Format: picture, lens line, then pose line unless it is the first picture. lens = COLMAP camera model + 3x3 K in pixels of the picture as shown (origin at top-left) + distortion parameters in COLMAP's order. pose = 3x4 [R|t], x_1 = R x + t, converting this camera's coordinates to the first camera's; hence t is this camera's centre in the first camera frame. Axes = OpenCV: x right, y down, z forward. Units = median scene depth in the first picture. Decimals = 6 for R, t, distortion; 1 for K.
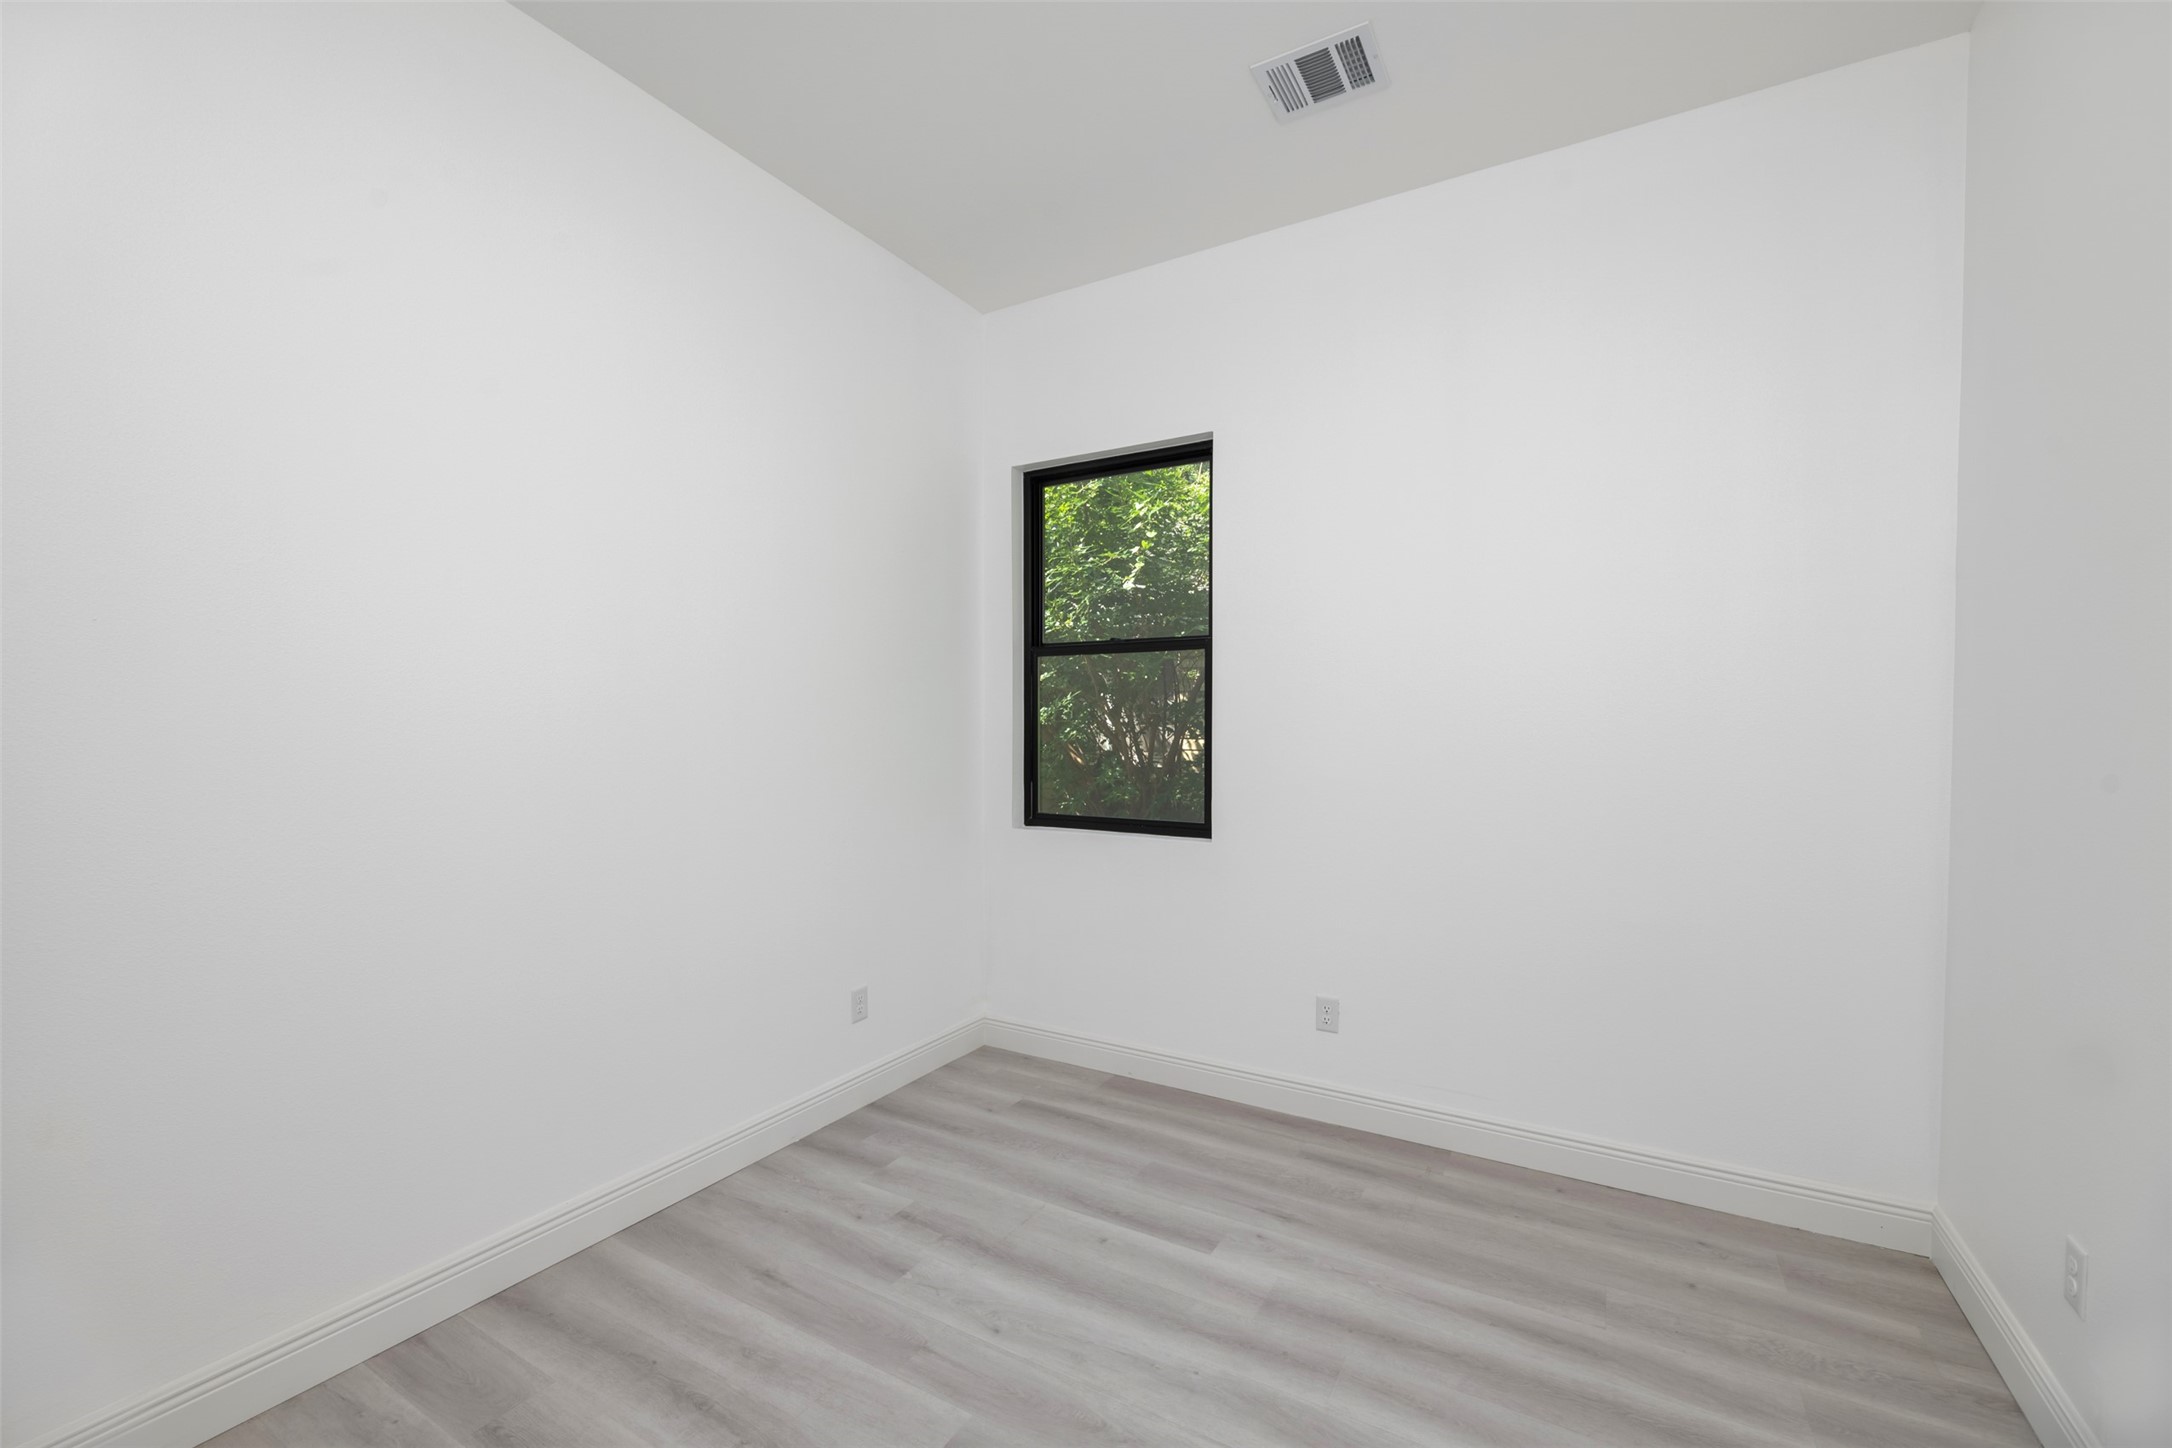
lens RADIAL K [[876.5, 0, 1087.7], [0, 876.5, 726.4], [0, 0, 1]] dist [-0.013811, 0.000675]
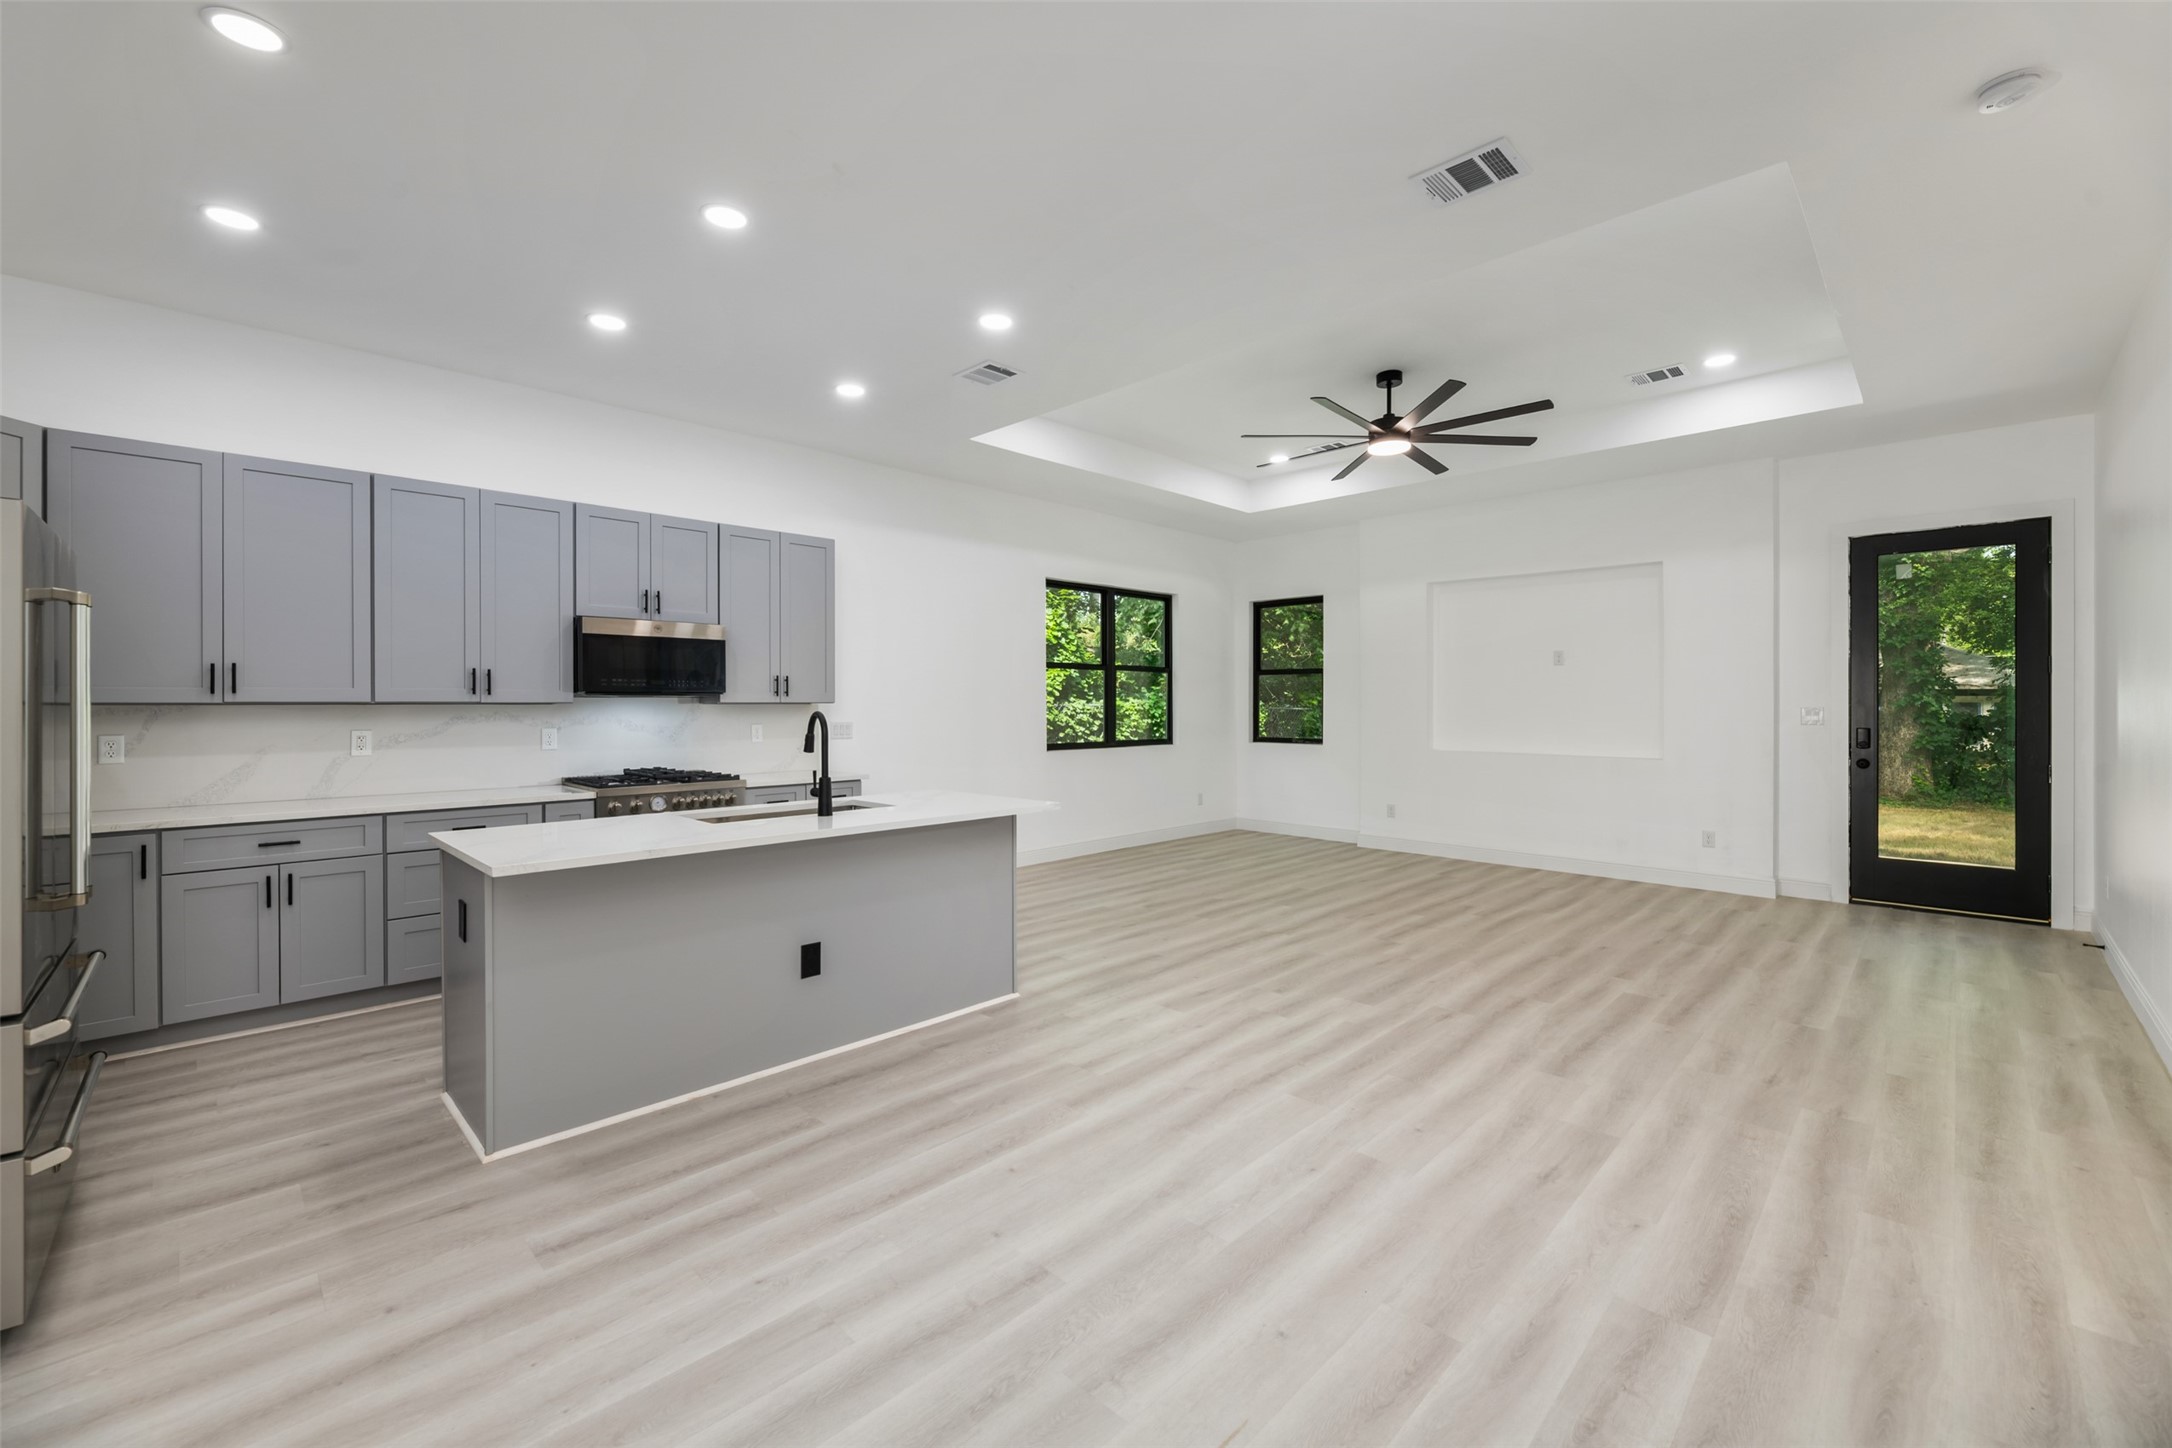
lens RADIAL K [[876.5, 0, 1086.8], [0, 876.5, 707.3], [0, 0, 1]] dist [-0.013811, 0.000675]
pose [[0.972255, -0.018242, -0.233211, 0.048917], [0.019629, 0.999801, 0.003627, -0.002336], [0.233099, -0.008104, 0.972419, -1.622370]]
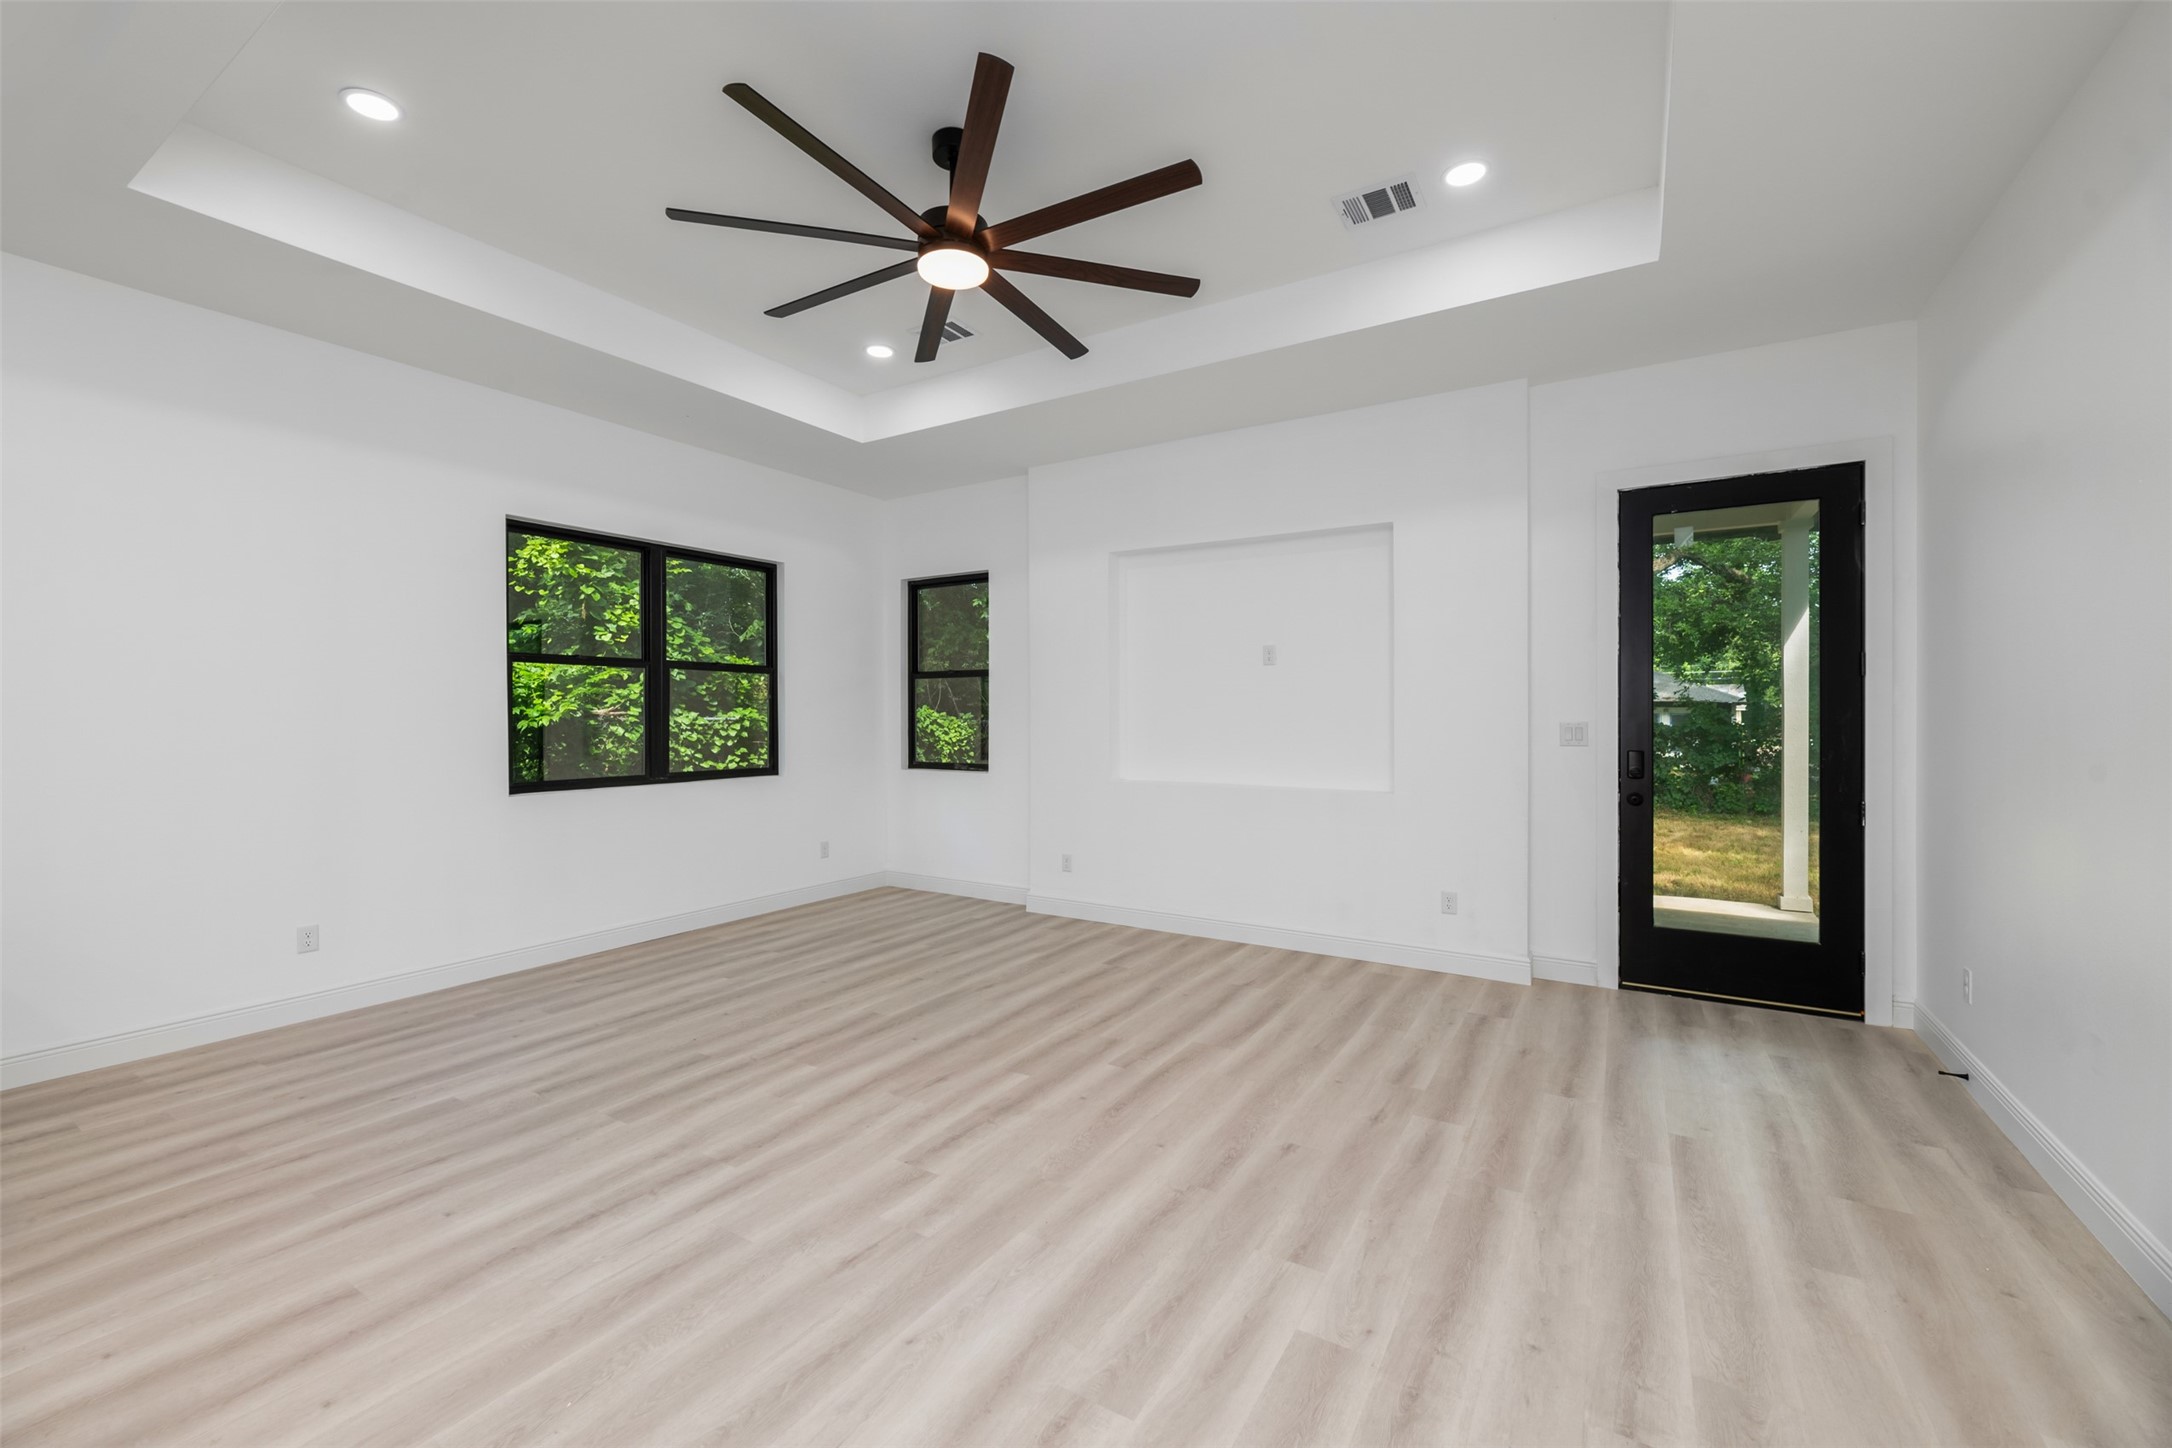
lens RADIAL K [[876.5, 0, 1095.9], [0, 876.5, 722.0], [0, 0, 1]] dist [-0.013811, 0.000675]
pose [[0.999769, -0.020907, 0.004931, 0.325071], [0.020846, 0.999710, 0.012025, 0.002071], [-0.005181, -0.011920, 0.999916, -0.927087]]
